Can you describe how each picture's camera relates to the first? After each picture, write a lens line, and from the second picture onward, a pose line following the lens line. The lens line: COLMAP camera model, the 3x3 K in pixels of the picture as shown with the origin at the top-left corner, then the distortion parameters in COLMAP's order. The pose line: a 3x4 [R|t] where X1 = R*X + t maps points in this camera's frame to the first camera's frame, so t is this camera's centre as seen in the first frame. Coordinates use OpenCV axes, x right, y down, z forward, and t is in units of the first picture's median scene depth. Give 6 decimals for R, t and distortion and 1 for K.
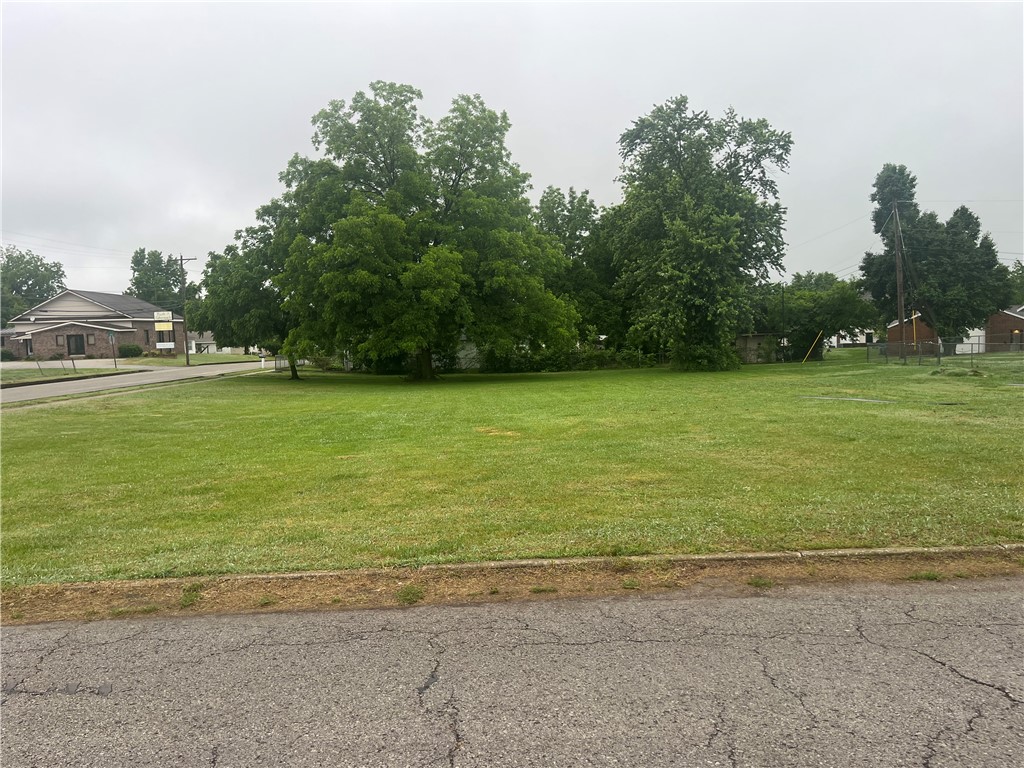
lens RADIAL K [[774.4, 0, 512.0], [0, 774.4, 384.0], [0, 0, 1]] dist [0.071552, -0.081391]
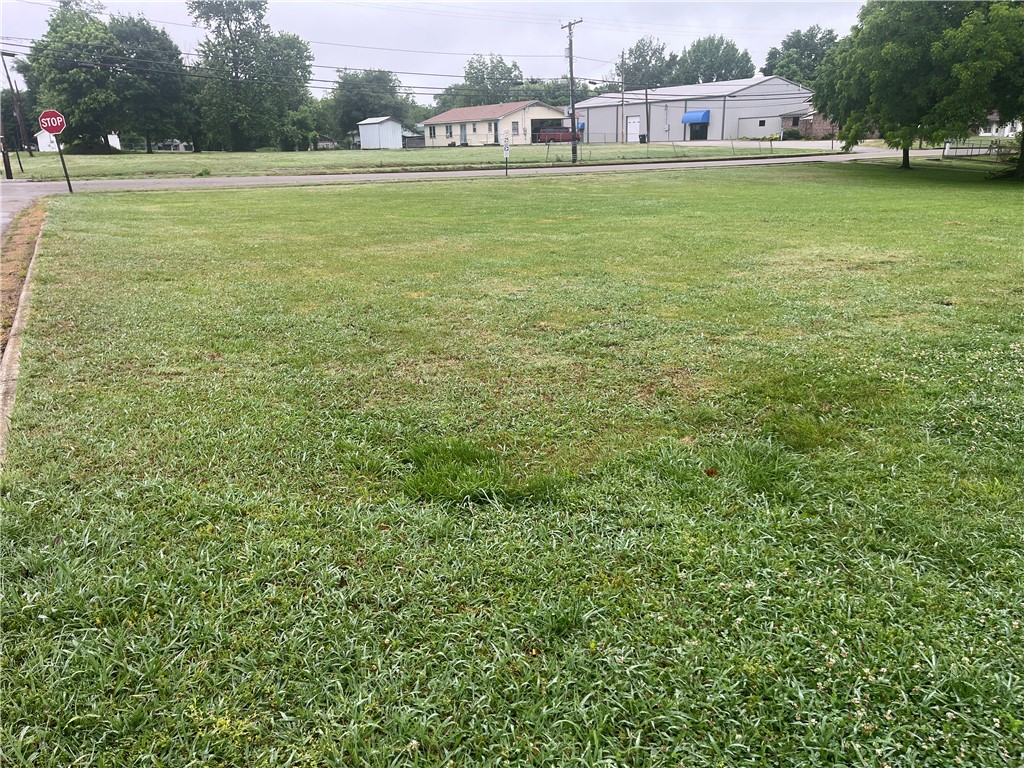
lens RADIAL K [[774.4, 0, 512.0], [0, 774.4, 384.0], [0, 0, 1]] dist [0.071552, -0.081391]
pose [[0.469295, 0.288305, -0.834651, 0.381027], [-0.052733, 0.952663, 0.299419, -0.018807], [0.881465, -0.096502, 0.462284, 0.142172]]
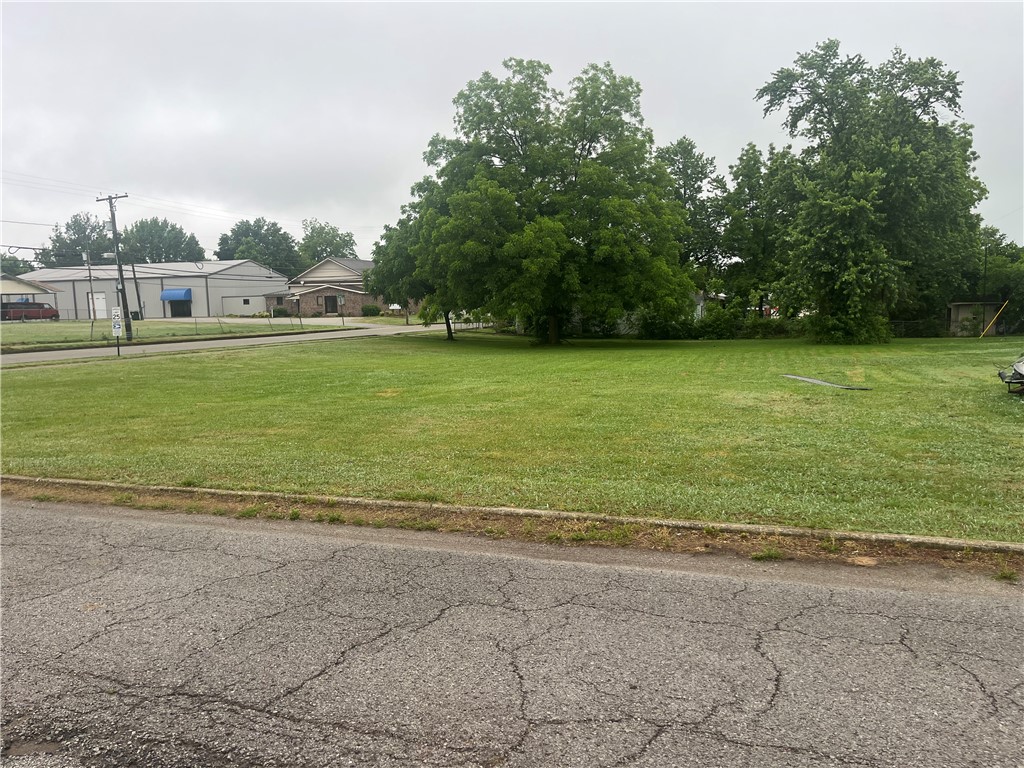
lens RADIAL K [[774.4, 0, 512.0], [0, 774.4, 384.0], [0, 0, 1]] dist [0.071552, -0.081391]
pose [[0.933287, 0.051295, -0.355449, 0.212735], [-0.033888, 0.997909, 0.055031, -0.007480], [0.357528, -0.039314, 0.933074, 0.000299]]
